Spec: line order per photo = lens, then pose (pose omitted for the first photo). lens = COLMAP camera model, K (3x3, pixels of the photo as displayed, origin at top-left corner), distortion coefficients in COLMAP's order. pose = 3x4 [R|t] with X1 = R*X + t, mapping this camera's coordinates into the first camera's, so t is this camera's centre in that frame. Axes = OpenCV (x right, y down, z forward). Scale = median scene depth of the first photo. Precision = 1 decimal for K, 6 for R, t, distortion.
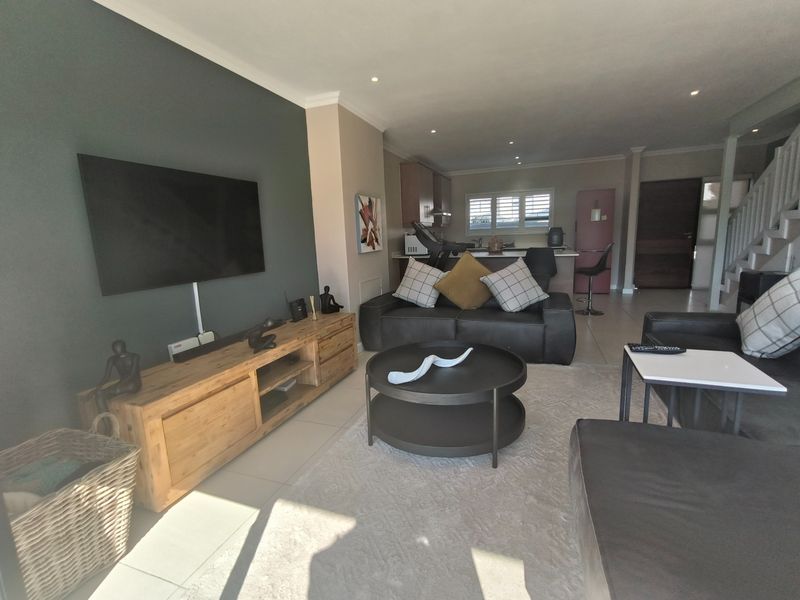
lens RADIAL K [[373.2, 0, 400.0], [0, 373.2, 300.0], [0, 0, 1]] dist [0.000315, 0.001007]
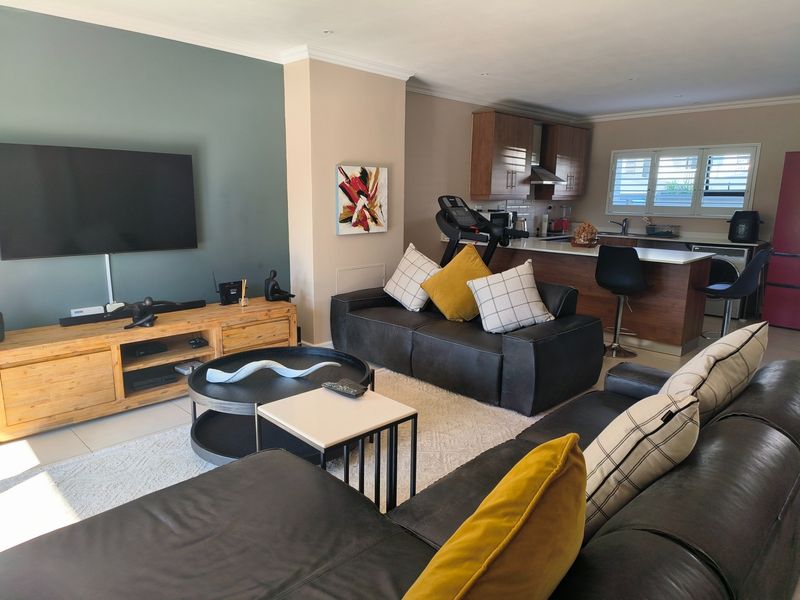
lens RADIAL K [[527.9, 0, 400.0], [0, 527.9, 300.0], [0, 0, 1]] dist [0.037524, -0.003804]
pose [[0.905512, 0.130322, -0.403813, 0.515345], [-0.118324, 0.991470, 0.054645, -0.062340], [0.407490, -0.001701, 0.913208, -0.021374]]
